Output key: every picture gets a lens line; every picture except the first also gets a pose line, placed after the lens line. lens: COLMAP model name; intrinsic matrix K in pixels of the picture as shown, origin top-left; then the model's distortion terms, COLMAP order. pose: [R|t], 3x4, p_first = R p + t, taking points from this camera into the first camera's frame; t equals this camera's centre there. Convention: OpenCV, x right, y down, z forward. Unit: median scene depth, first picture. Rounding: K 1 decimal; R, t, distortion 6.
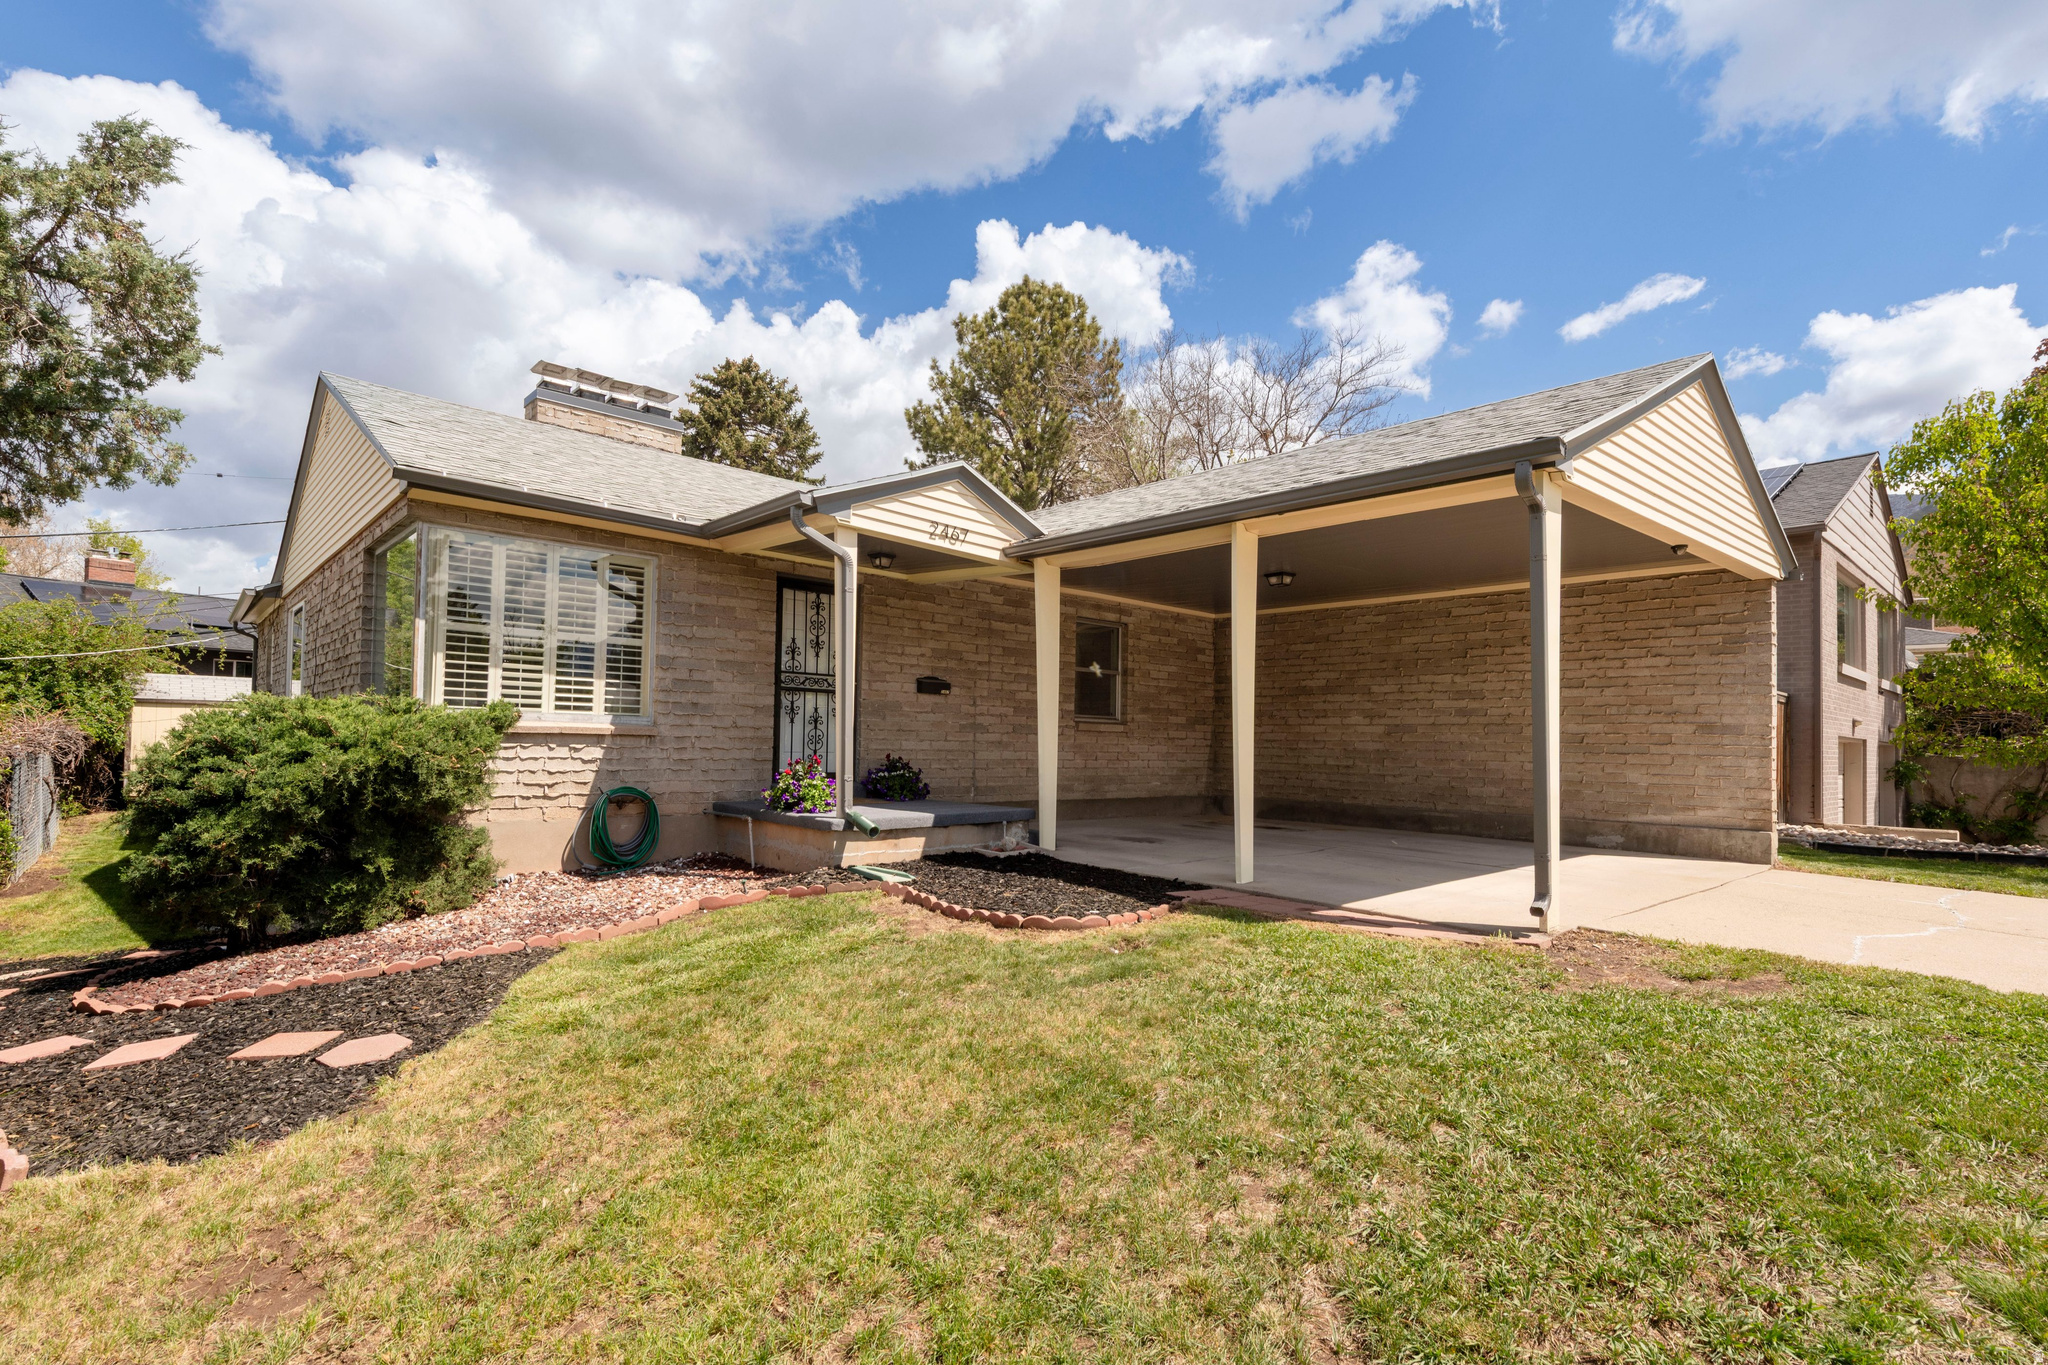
lens RADIAL K [[984.1, 0, 1024.0], [0, 984.1, 691.1], [0, 0, 1]] dist [0.004352, -0.000117]
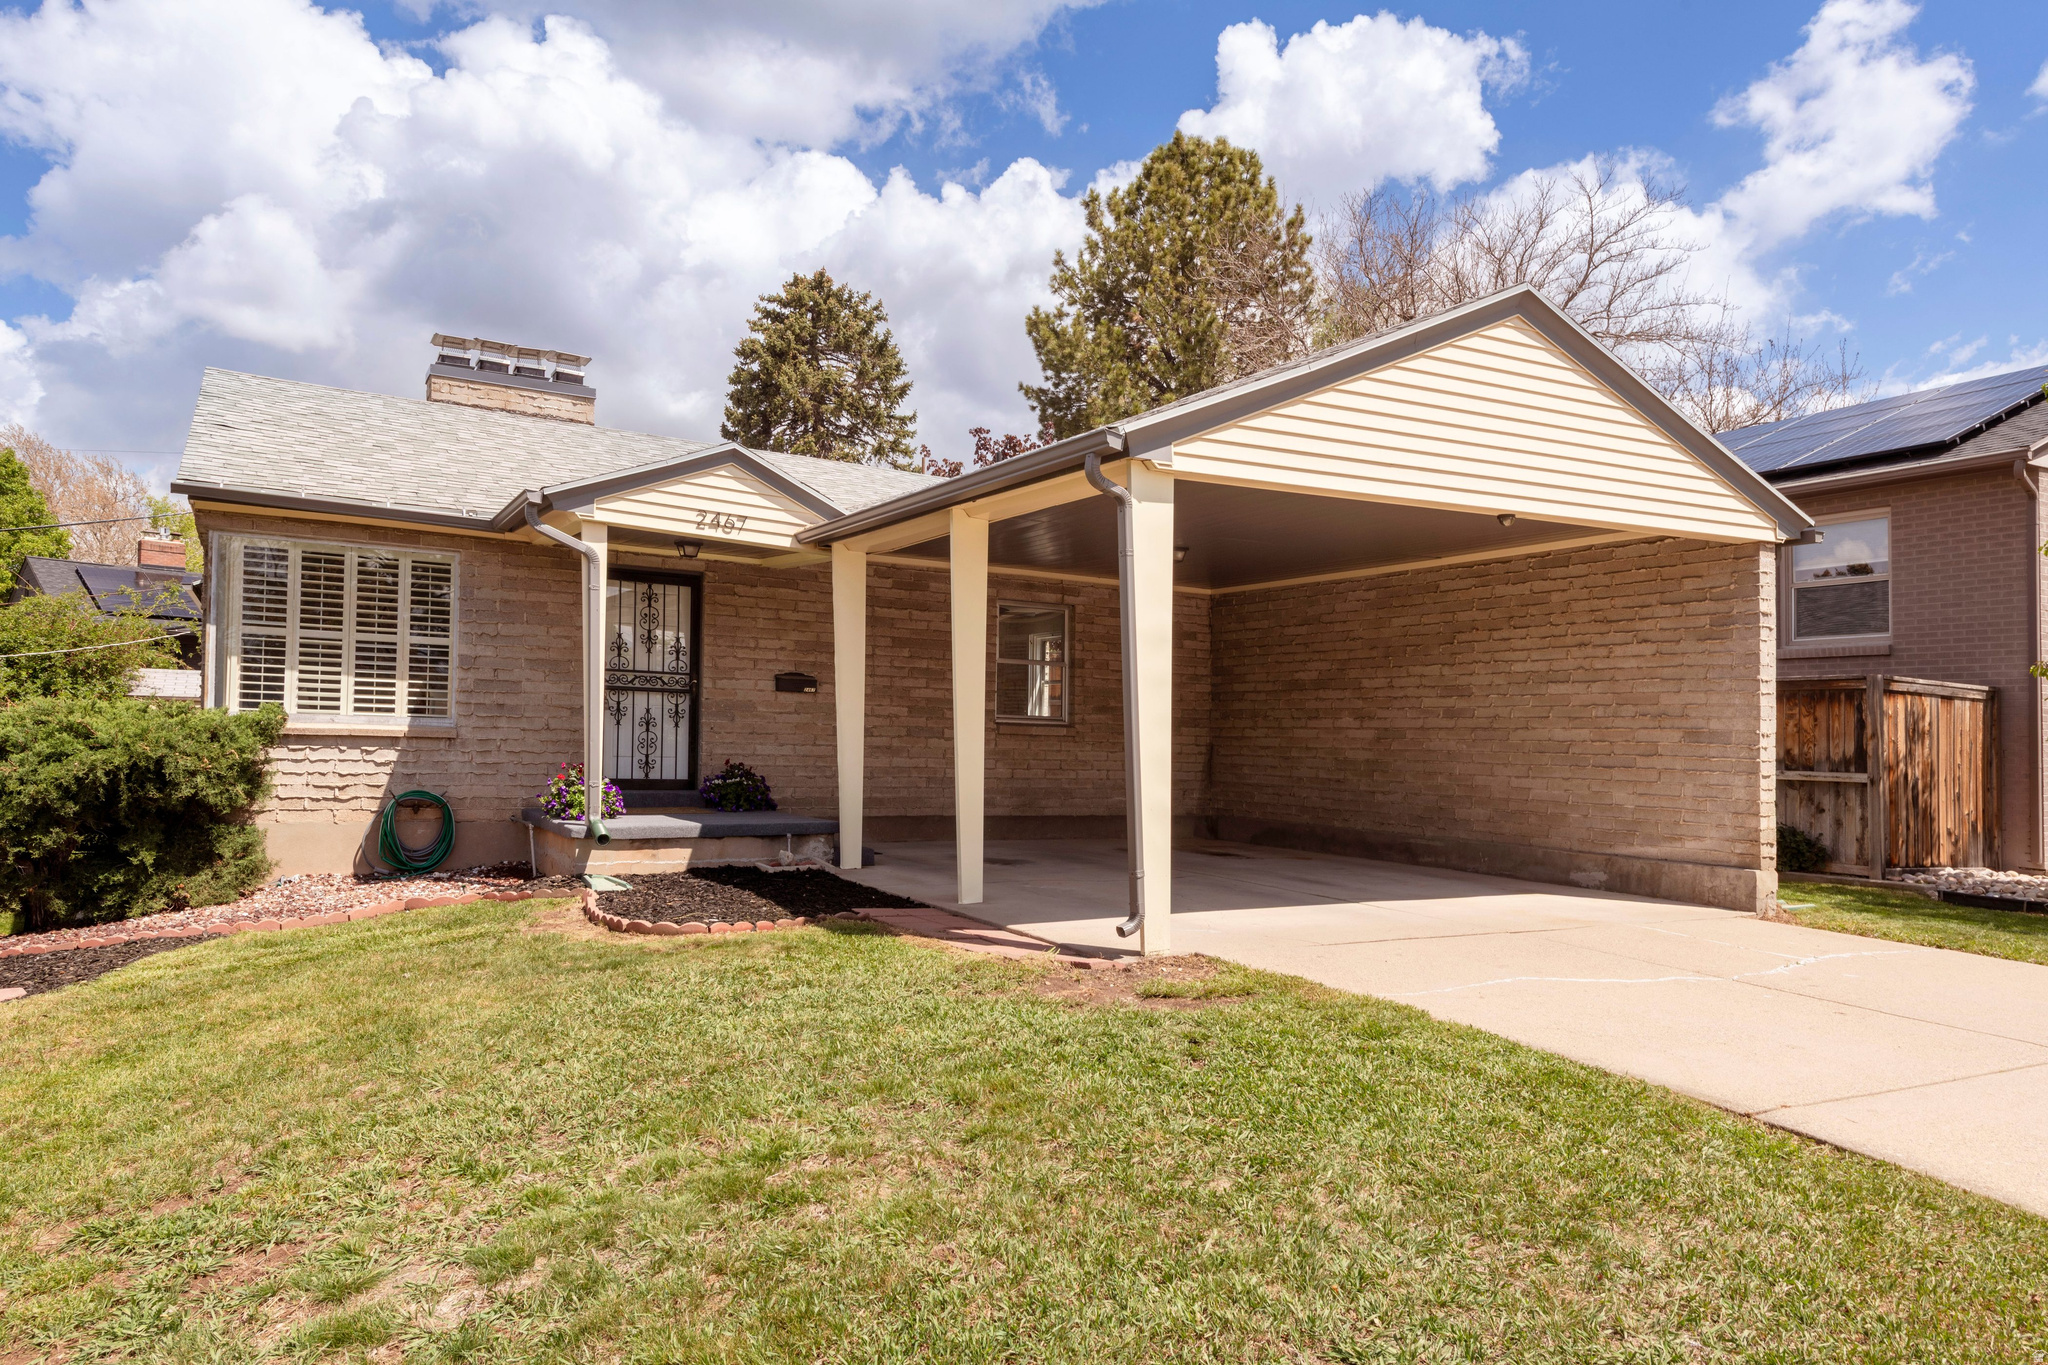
lens RADIAL K [[1347.4, 0, 1024.0], [0, 1347.4, 682.5], [0, 0, 1]] dist [0.015127, -0.002370]
pose [[0.975315, -0.004034, -0.220781, 0.415610], [0.005008, 0.999980, 0.003852, -0.010552], [0.220761, -0.004863, 0.975316, -0.153113]]
